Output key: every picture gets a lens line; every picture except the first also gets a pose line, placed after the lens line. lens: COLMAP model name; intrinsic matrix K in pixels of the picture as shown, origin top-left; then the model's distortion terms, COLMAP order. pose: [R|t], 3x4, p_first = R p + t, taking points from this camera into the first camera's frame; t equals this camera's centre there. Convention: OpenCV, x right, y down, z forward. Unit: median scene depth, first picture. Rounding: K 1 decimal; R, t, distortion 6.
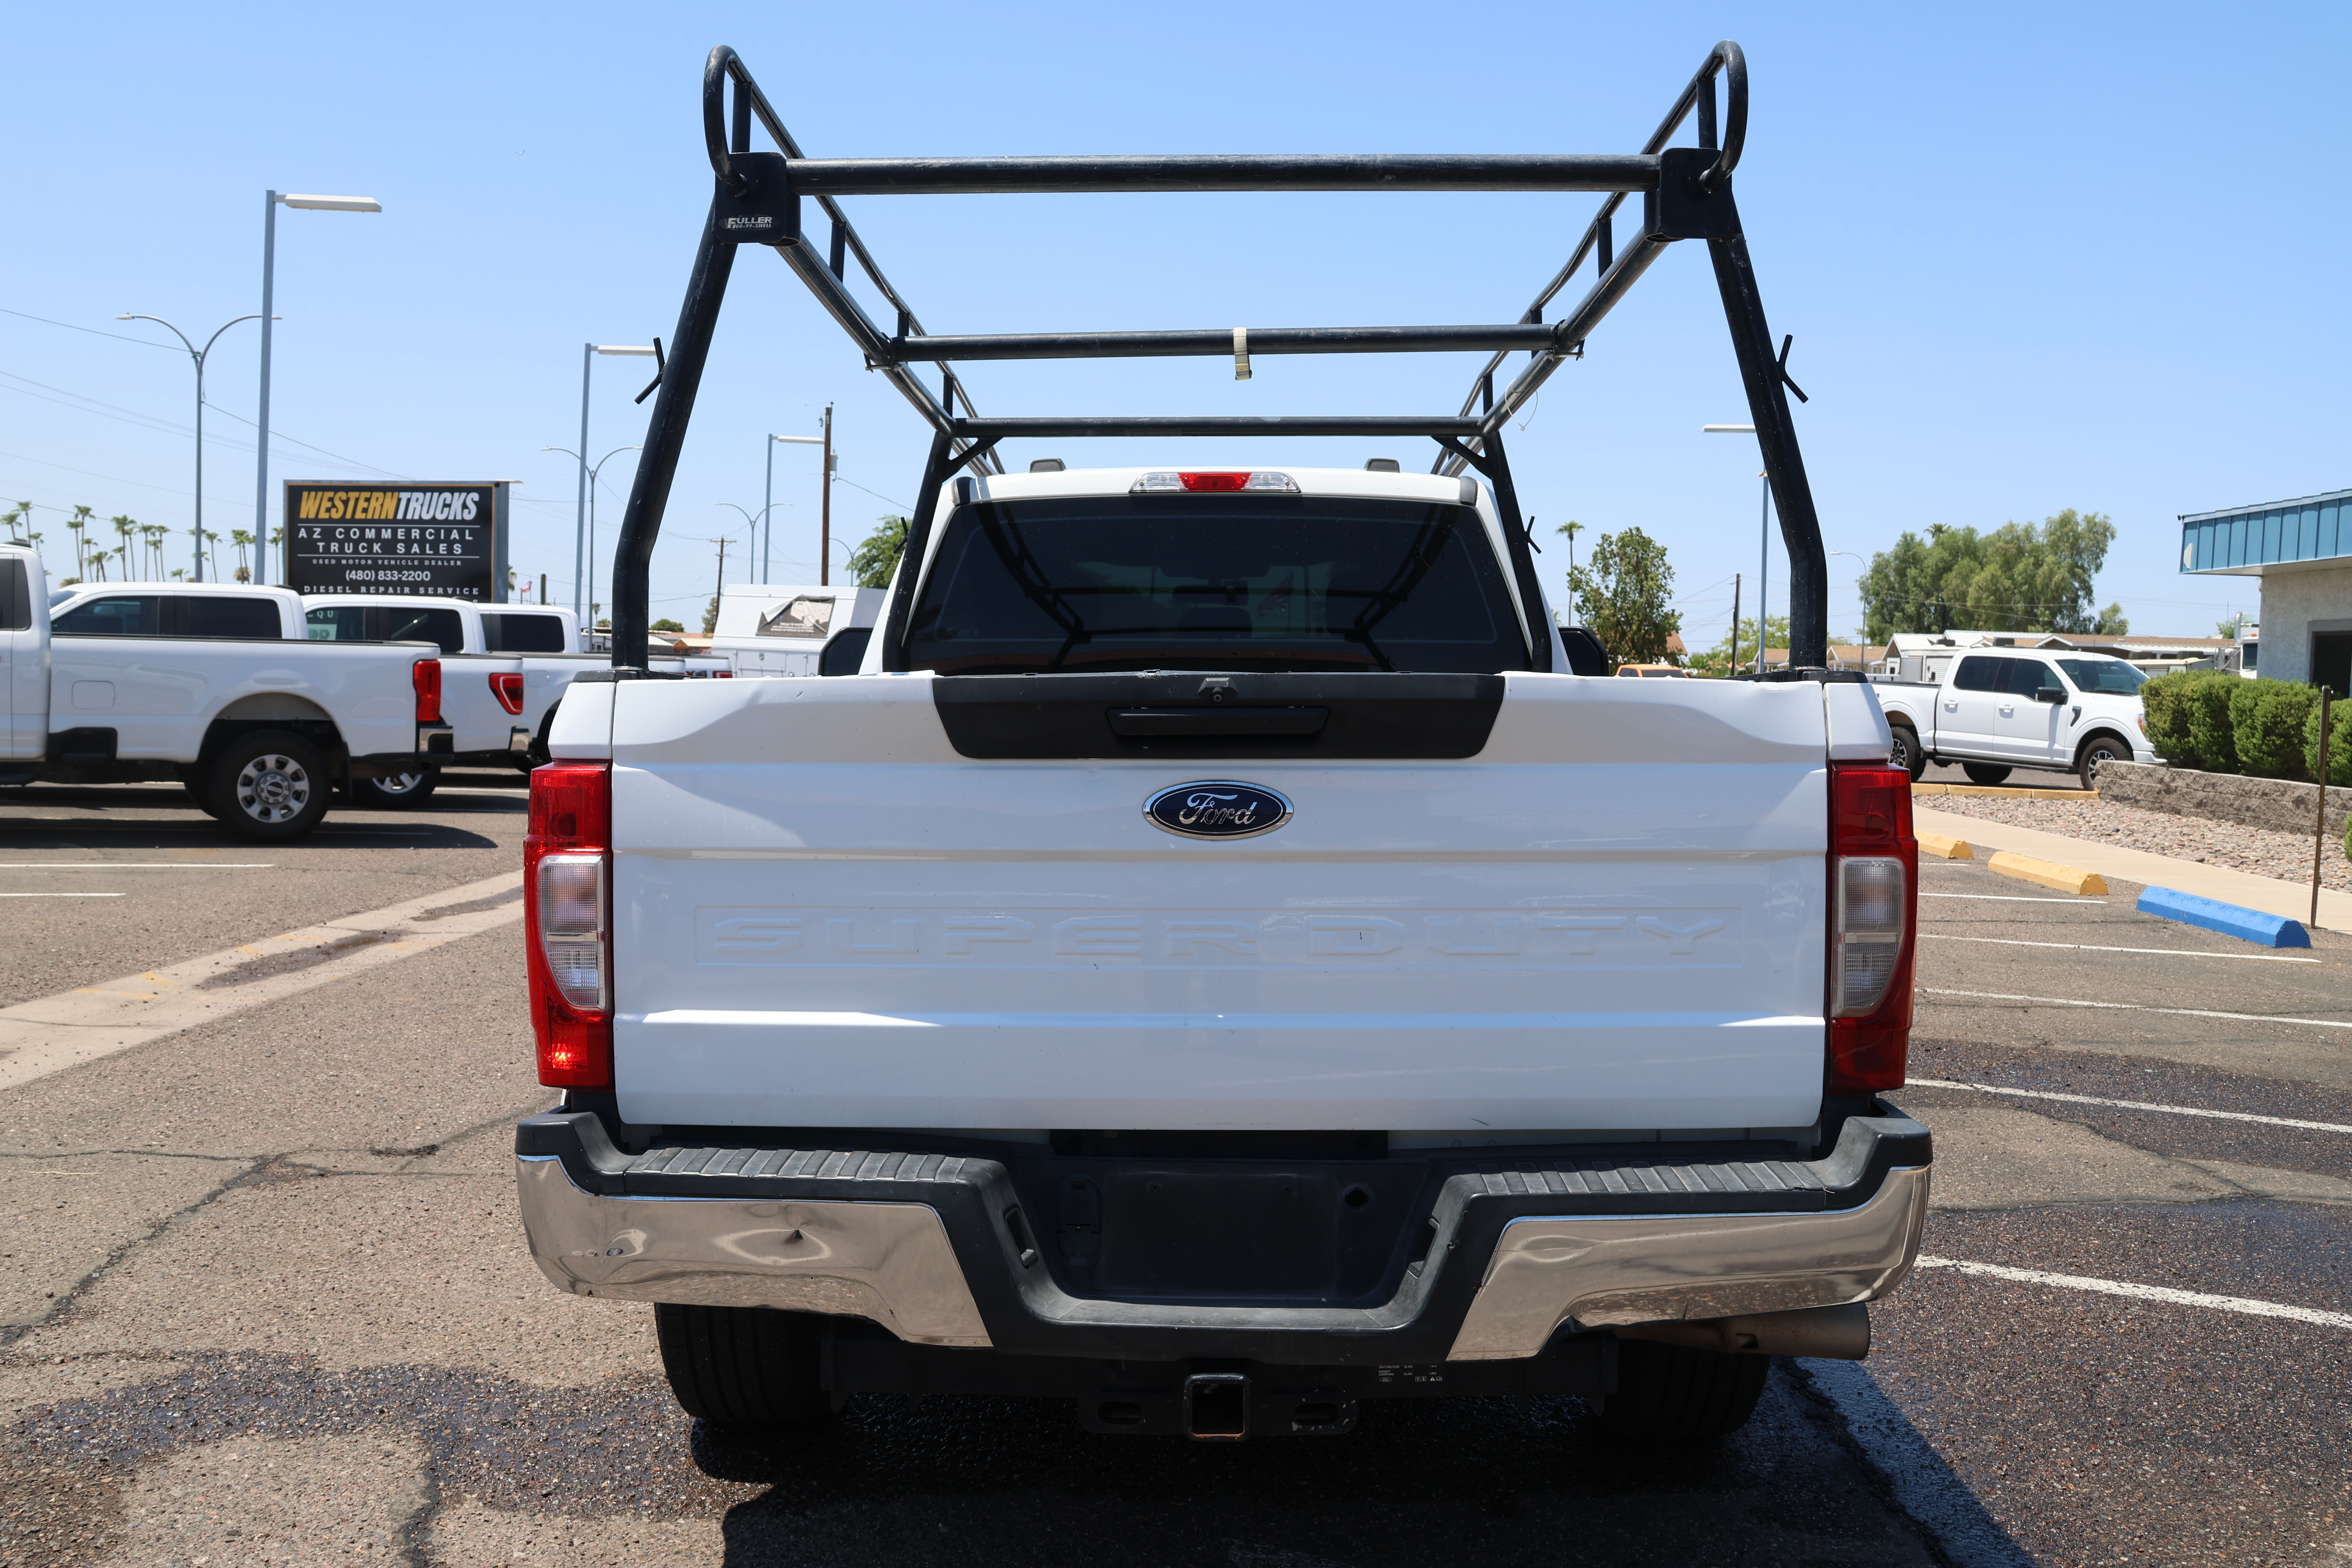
lens RADIAL K [[2050.9, 0, 1221.8], [0, 2050.9, 770.7], [0, 0, 1]] dist [-0.104190, 0.118567]
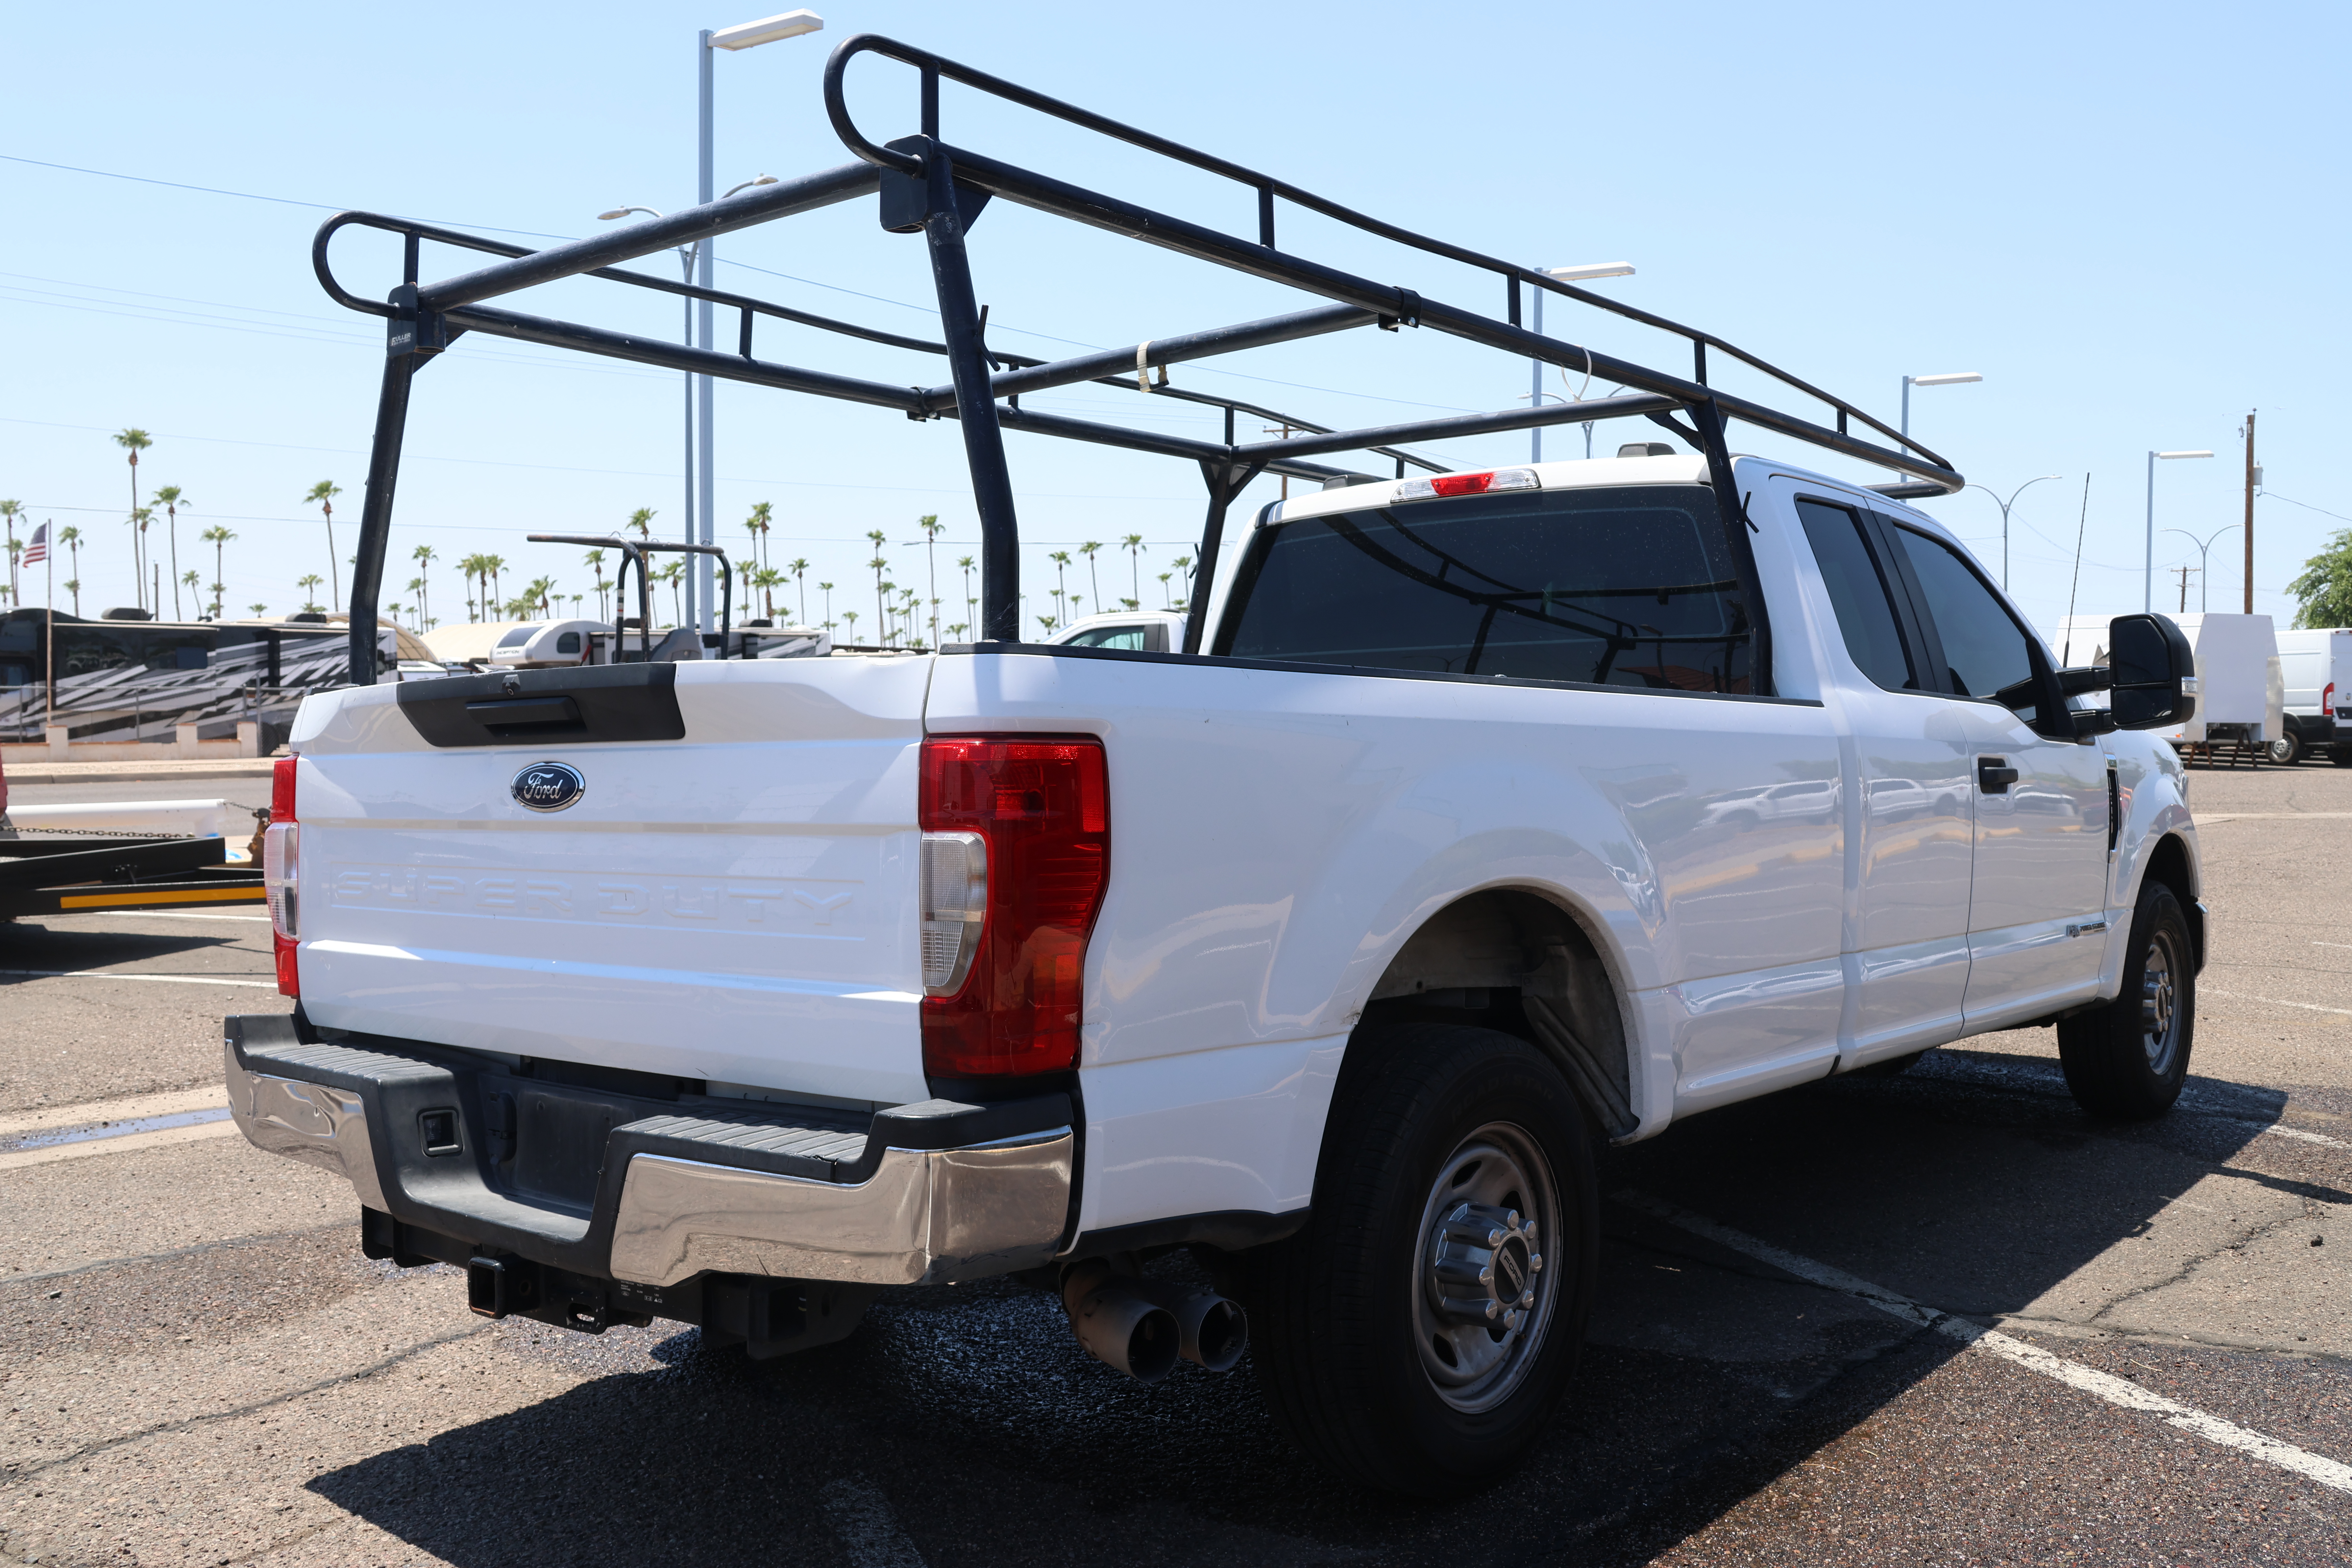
lens RADIAL K [[2116.8, 0, 1249.6], [0, 2116.8, 784.0], [0, 0, 1]] dist [-0.067178, 0.011019]
pose [[0.800541, -0.008134, -0.599223, 0.996848], [-0.001733, 0.999872, -0.015888, 0.034195], [0.599276, 0.013758, 0.800424, 0.257802]]
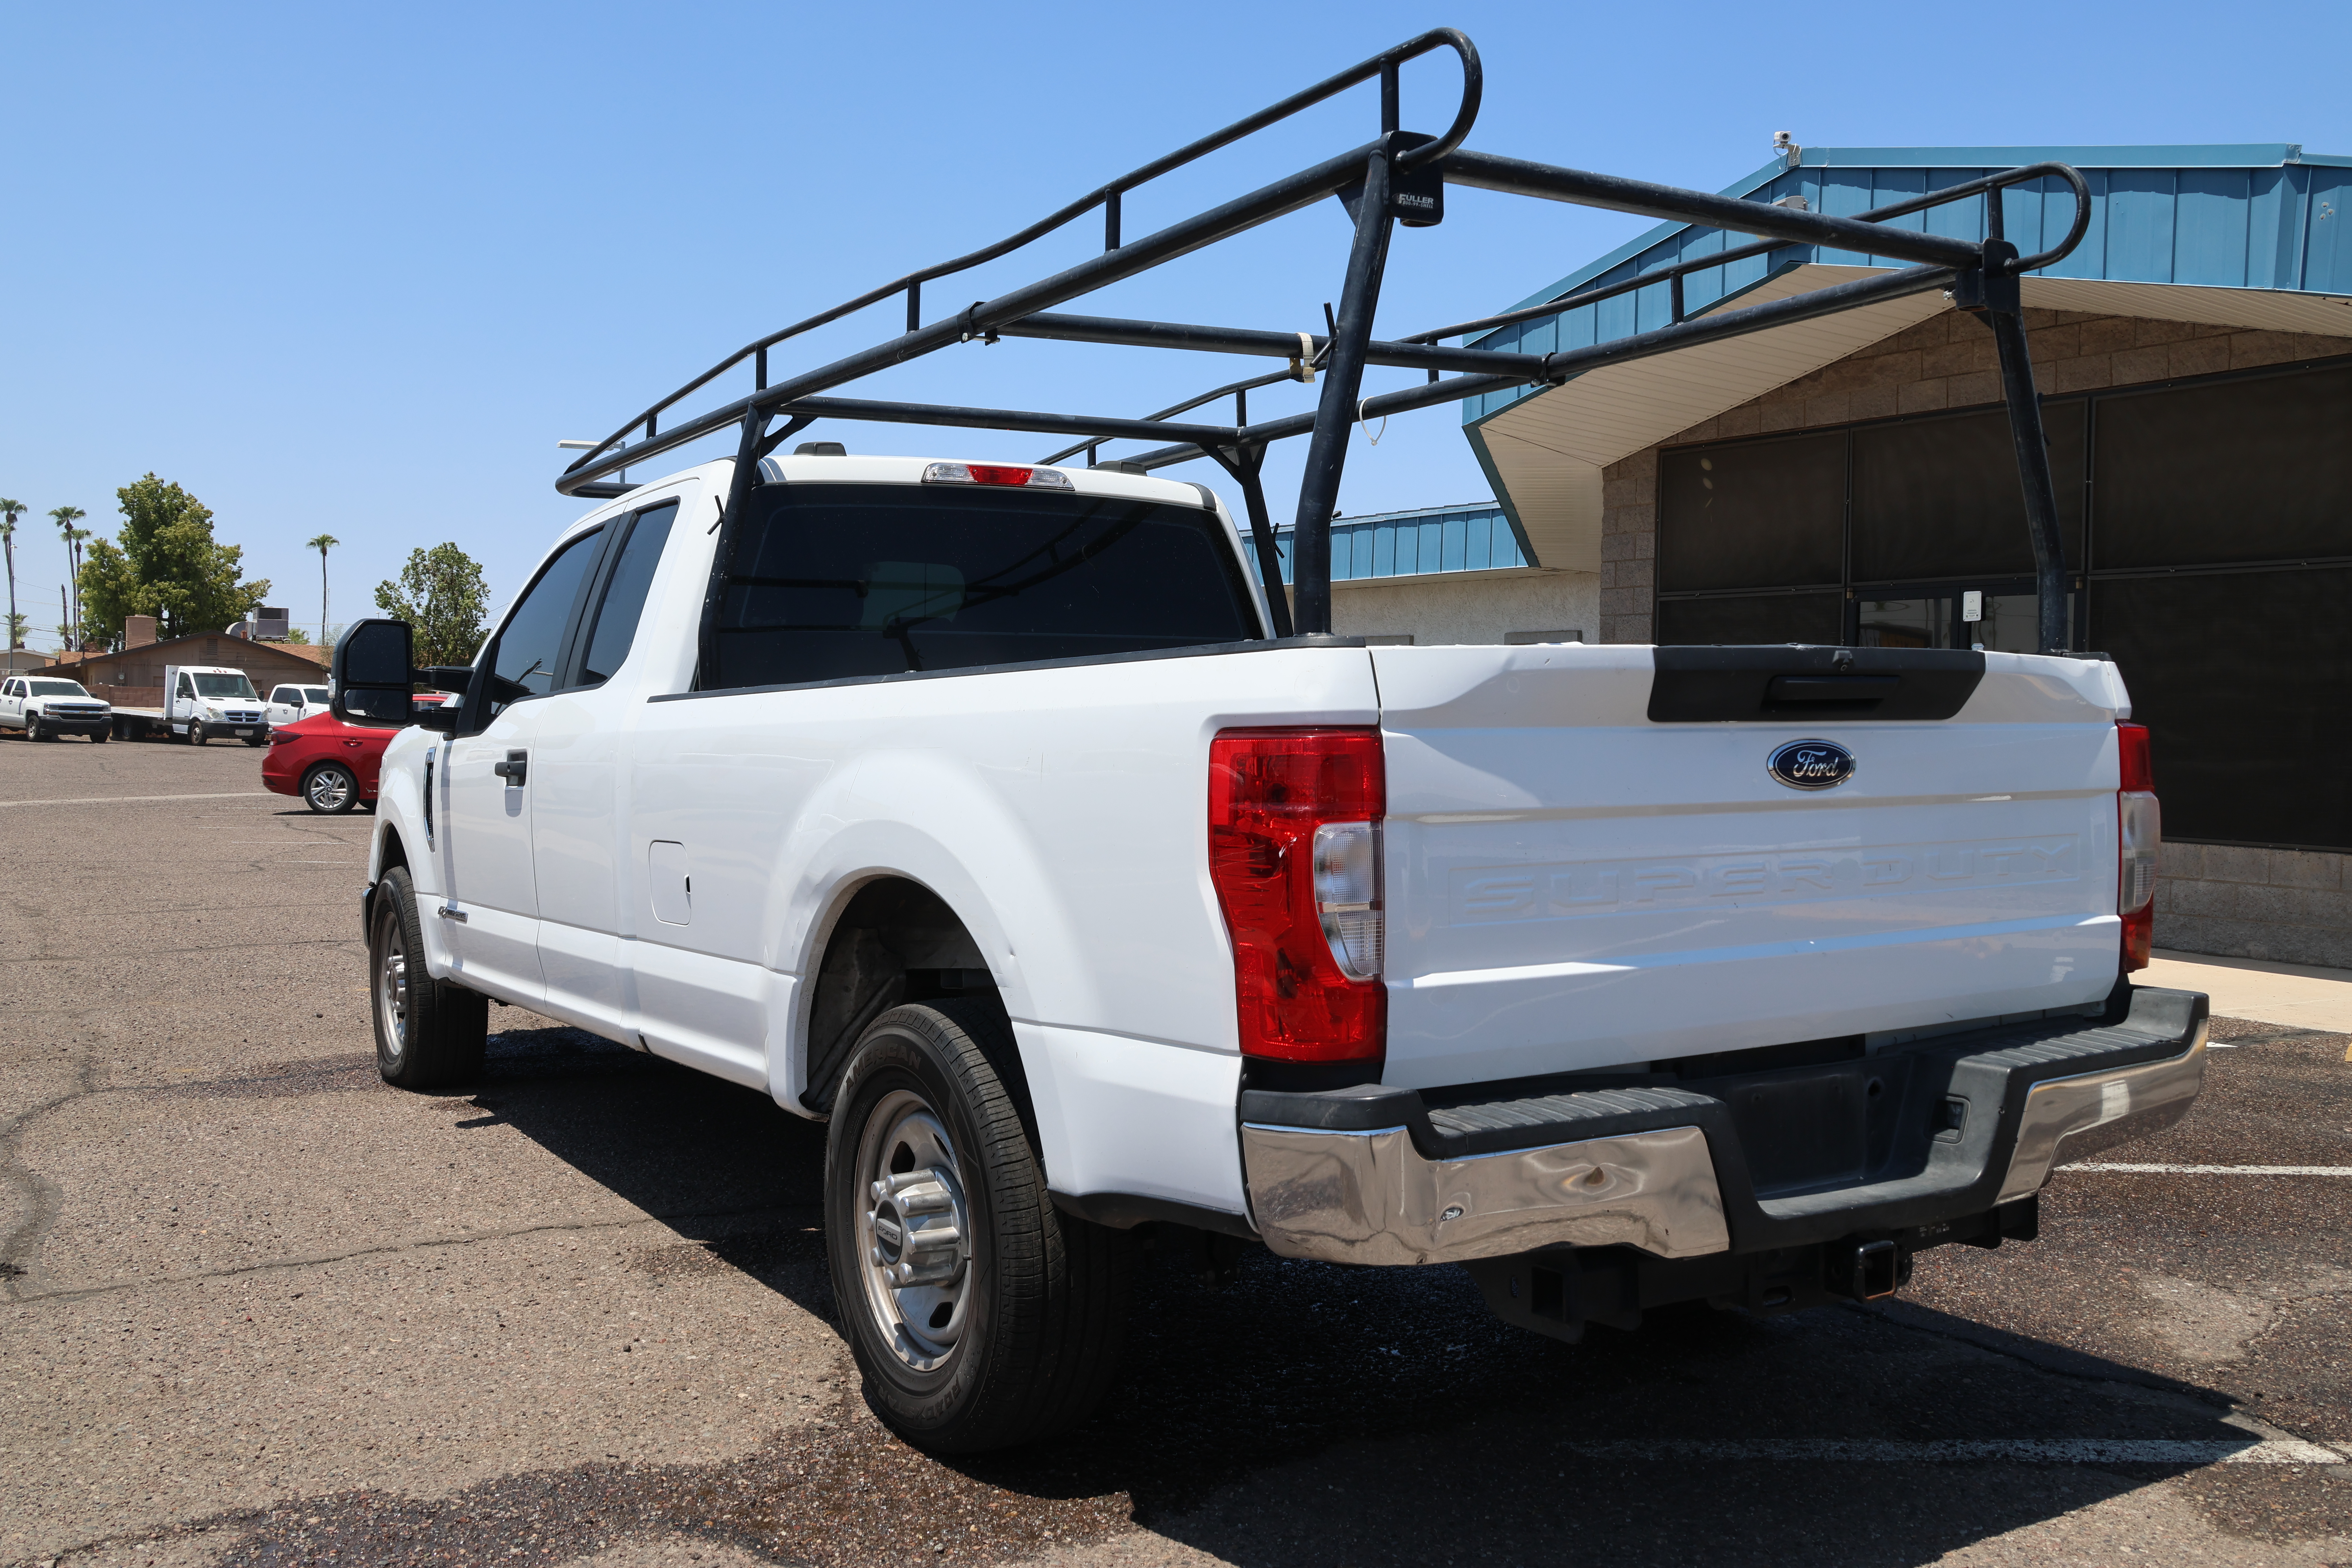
lens RADIAL K [[2050.9, 0, 1221.8], [0, 2050.9, 770.7], [0, 0, 1]] dist [-0.104190, 0.118567]
pose [[0.847669, -0.019162, 0.530179, -0.854350], [0.024498, 0.999695, -0.003036, 0.016934], [-0.529959, 0.015562, 0.847881, 0.186725]]
